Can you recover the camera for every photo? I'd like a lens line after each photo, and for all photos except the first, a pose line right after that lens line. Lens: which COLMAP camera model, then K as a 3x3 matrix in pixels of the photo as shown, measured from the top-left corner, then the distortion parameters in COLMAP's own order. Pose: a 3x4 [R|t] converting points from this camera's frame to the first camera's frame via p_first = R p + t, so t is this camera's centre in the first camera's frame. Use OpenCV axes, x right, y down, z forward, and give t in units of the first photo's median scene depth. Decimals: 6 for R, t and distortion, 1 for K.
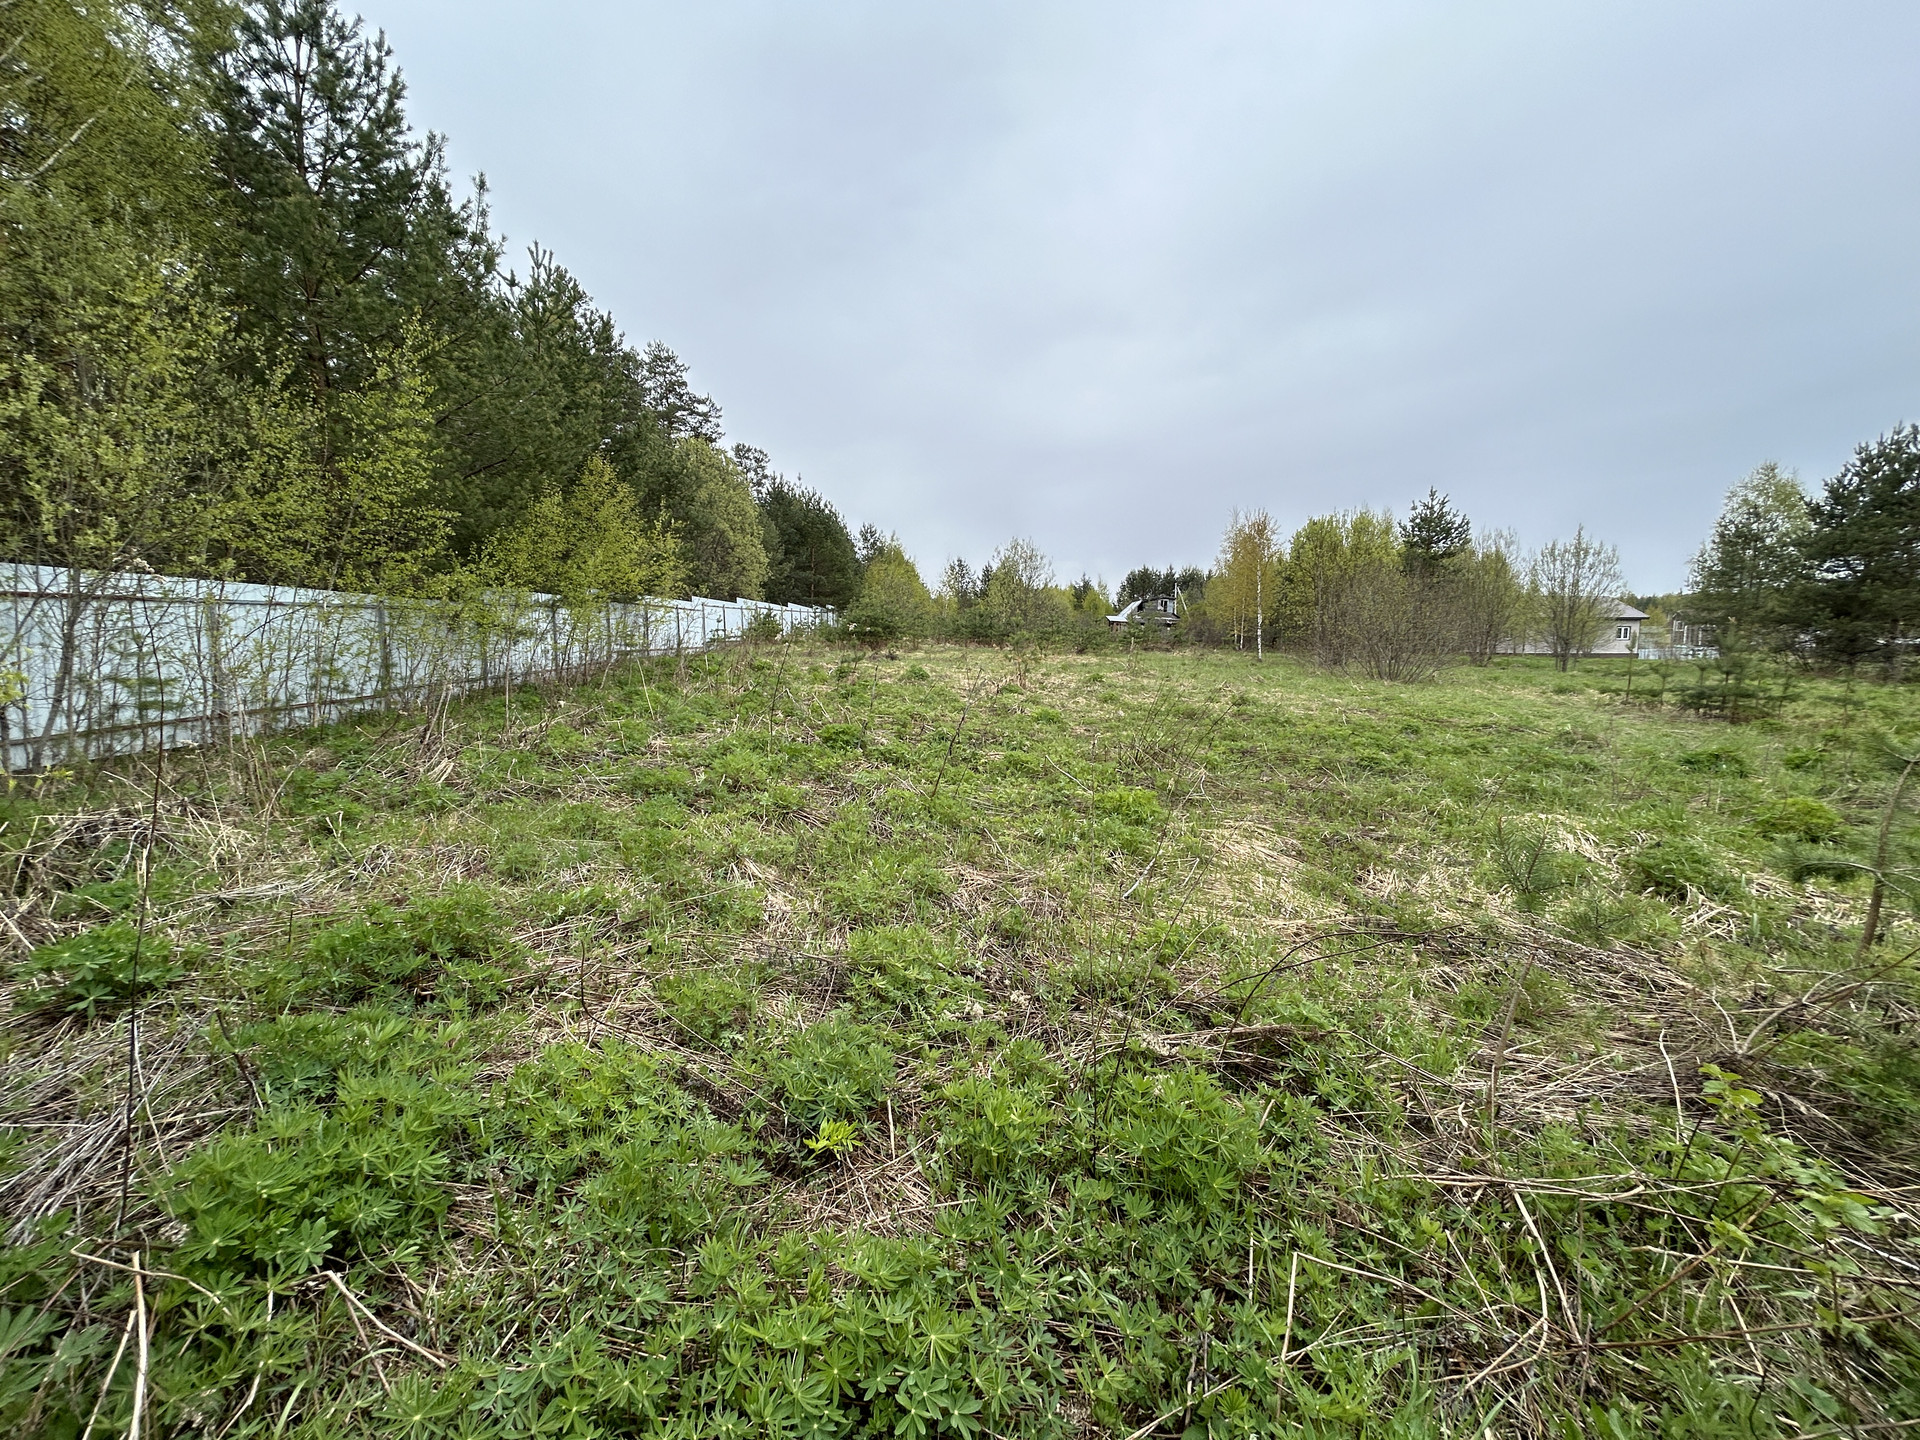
lens RADIAL K [[767.5, 0, 950.6], [0, 767.5, 718.0], [0, 0, 1]] dist [-0.004436, 0.000760]
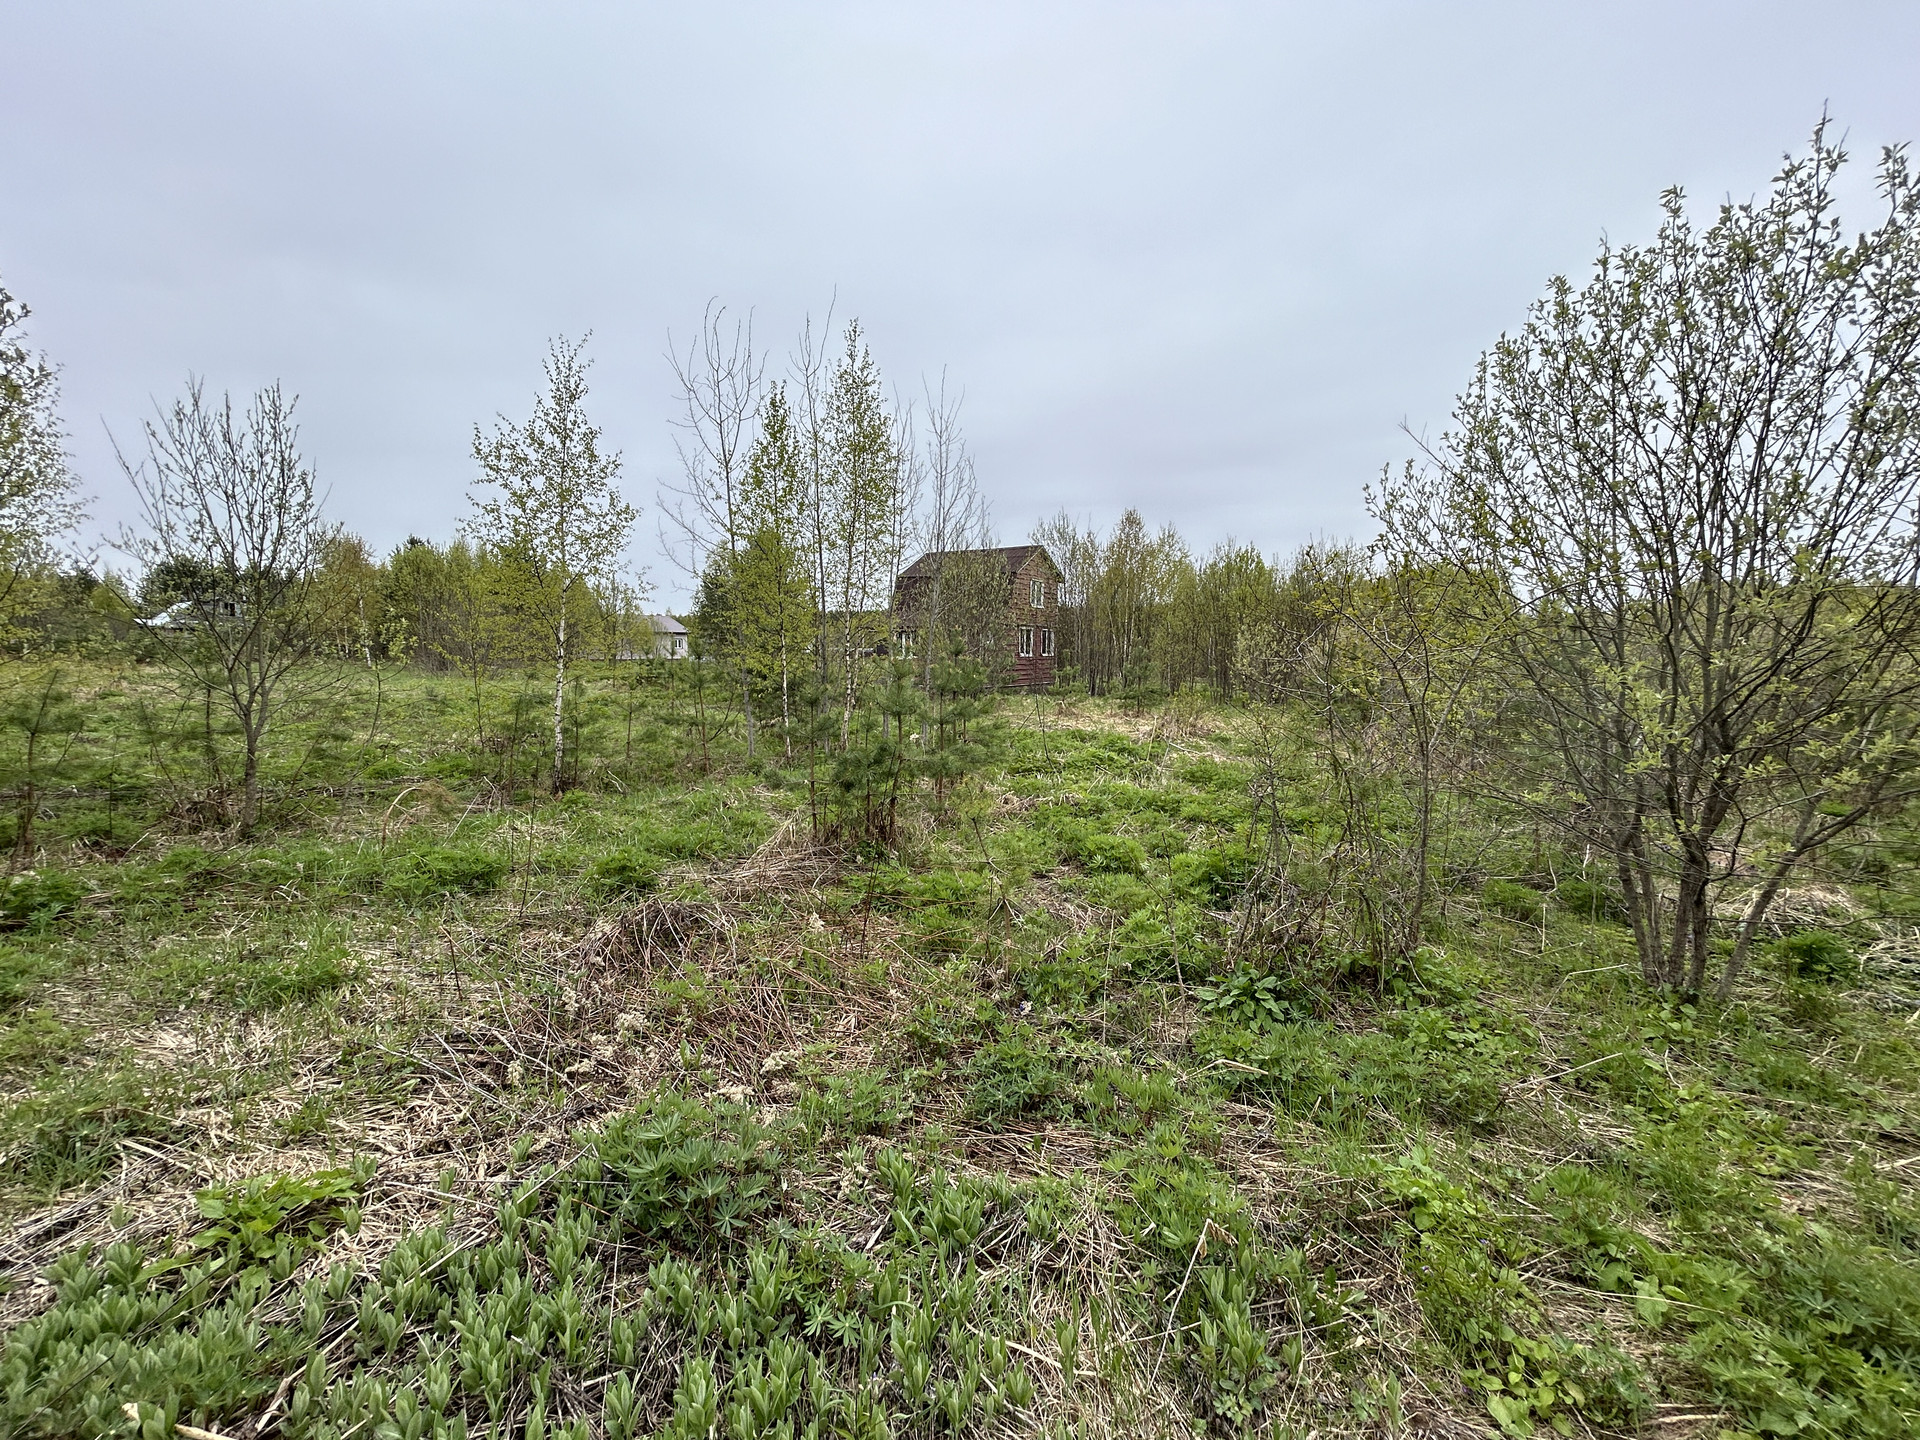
lens RADIAL K [[767.5, 0, 958.2], [0, 767.5, 722.9], [0, 0, 1]] dist [-0.004436, 0.000760]
pose [[0.508013, -0.084011, 0.857242, -0.371668], [0.087447, 0.995120, 0.045701, 0.080613], [-0.856899, 0.051747, 0.512881, -0.907405]]
